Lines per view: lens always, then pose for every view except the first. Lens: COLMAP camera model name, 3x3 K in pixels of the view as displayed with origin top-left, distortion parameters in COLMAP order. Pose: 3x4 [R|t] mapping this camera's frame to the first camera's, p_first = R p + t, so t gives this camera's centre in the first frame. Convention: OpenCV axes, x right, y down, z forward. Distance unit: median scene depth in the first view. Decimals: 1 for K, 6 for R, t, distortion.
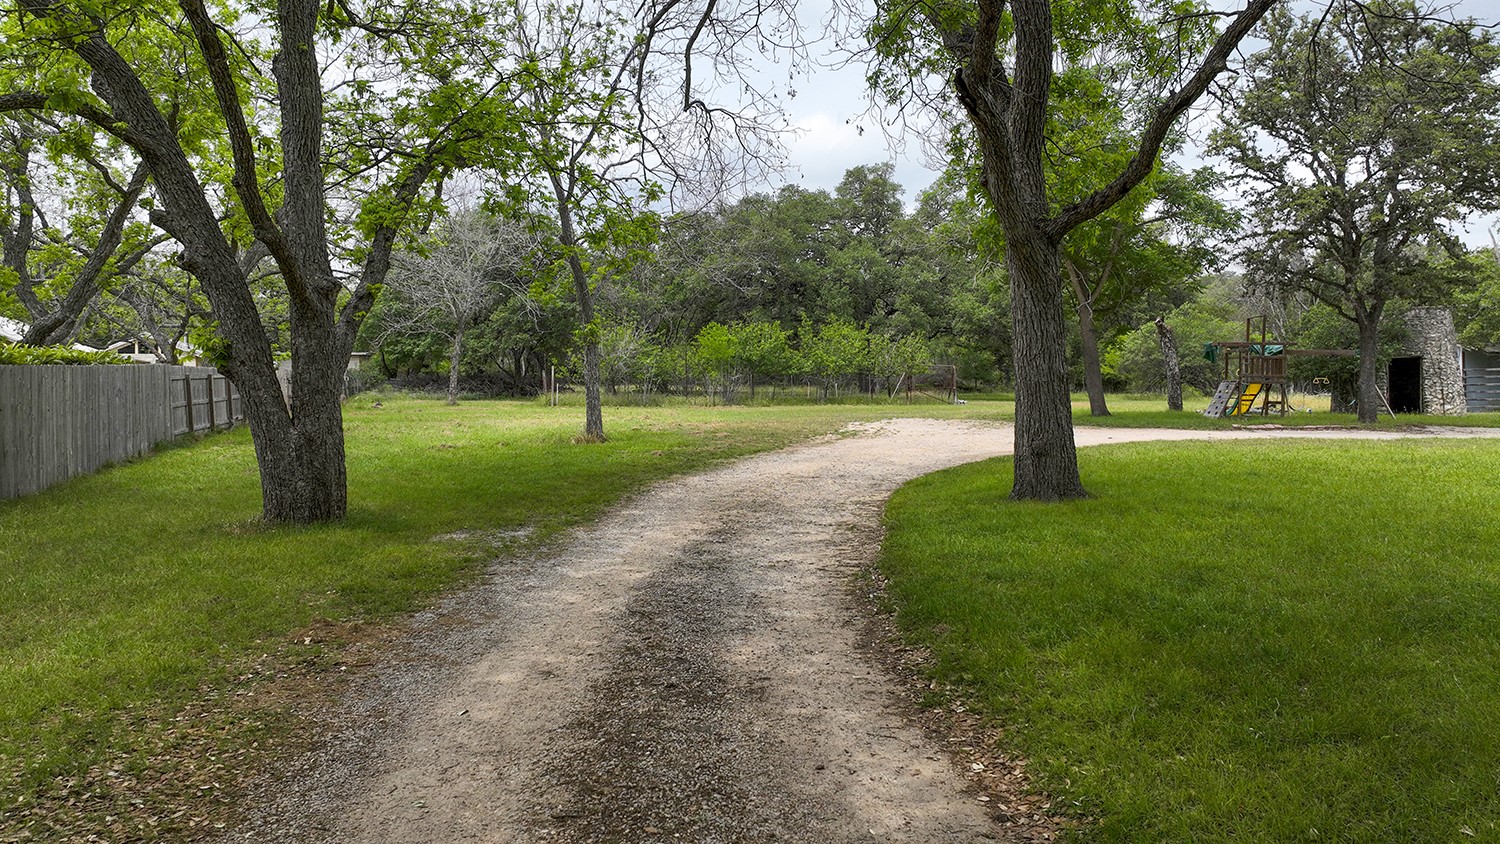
lens RADIAL K [[1070.2, 0, 753.4], [0, 1070.2, 424.0], [0, 0, 1]] dist [0.000513, -0.001006]
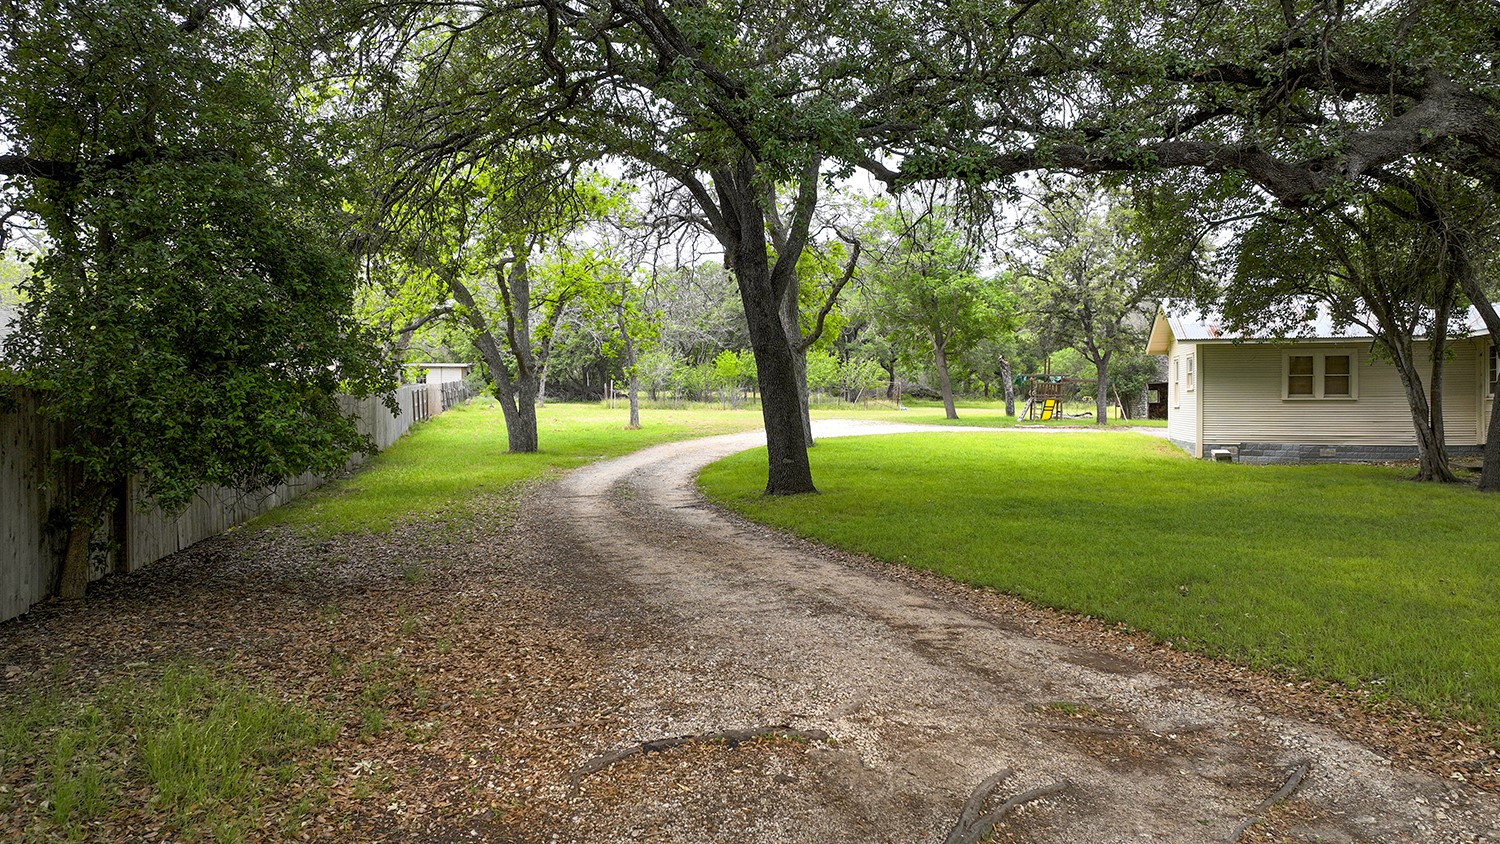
lens RADIAL K [[1070.2, 0, 753.4], [0, 1070.2, 424.0], [0, 0, 1]] dist [0.000513, -0.001006]
pose [[0.998616, 0.010254, -0.051580, 0.073086], [-0.010362, 0.999945, -0.001829, 0.004160], [0.051558, 0.002361, 0.998667, -0.402590]]
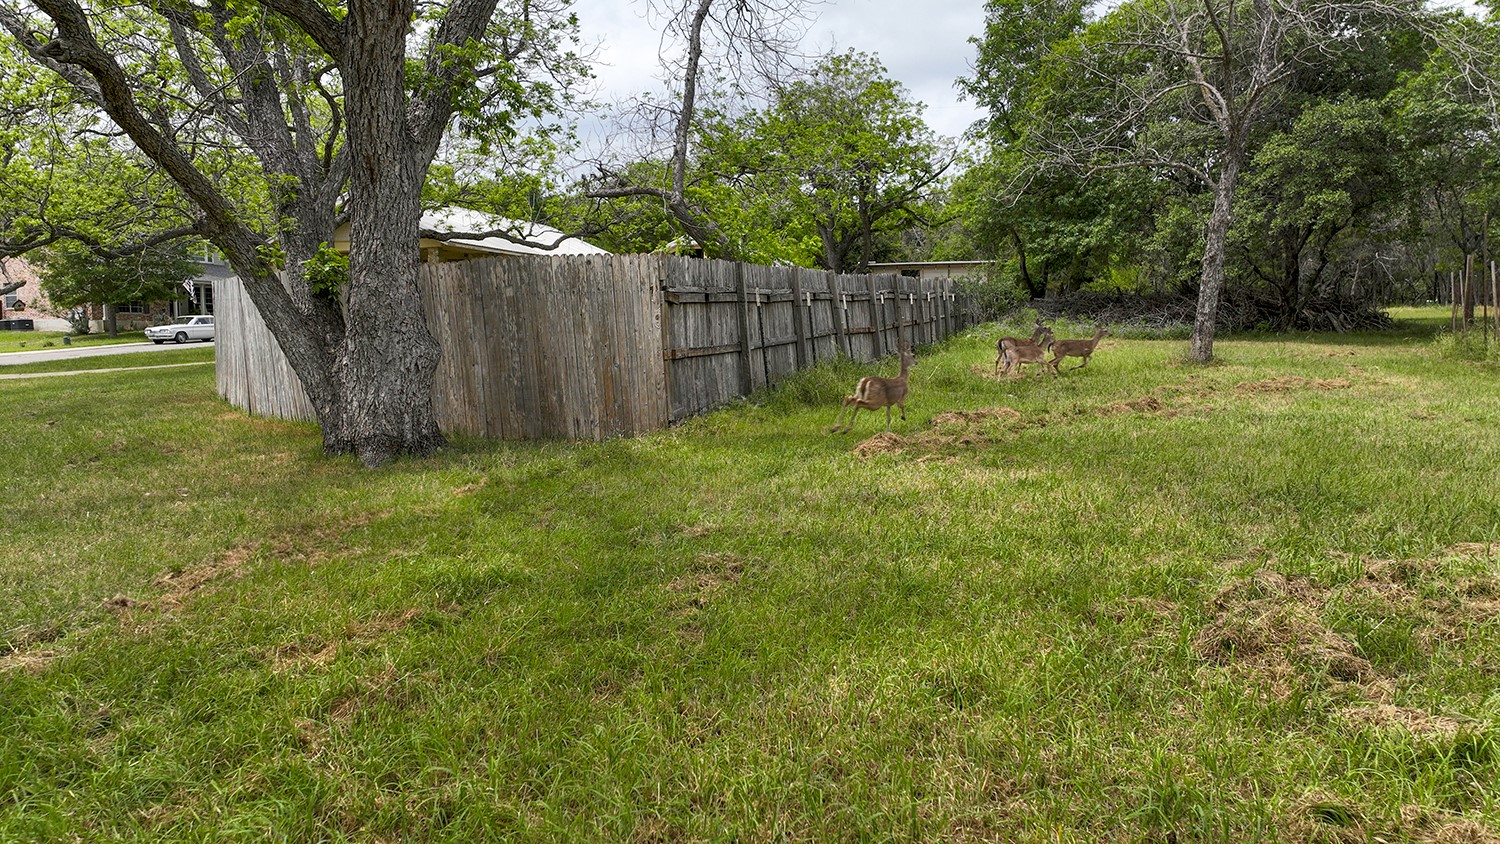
lens RADIAL K [[1070.2, 0, 753.4], [0, 1070.2, 424.0], [0, 0, 1]] dist [0.000513, -0.001006]
pose [[0.838550, 0.048207, -0.542687, -0.206861], [-0.012028, 0.997473, 0.070020, -0.019259], [0.544692, -0.052188, 0.837011, 0.596025]]
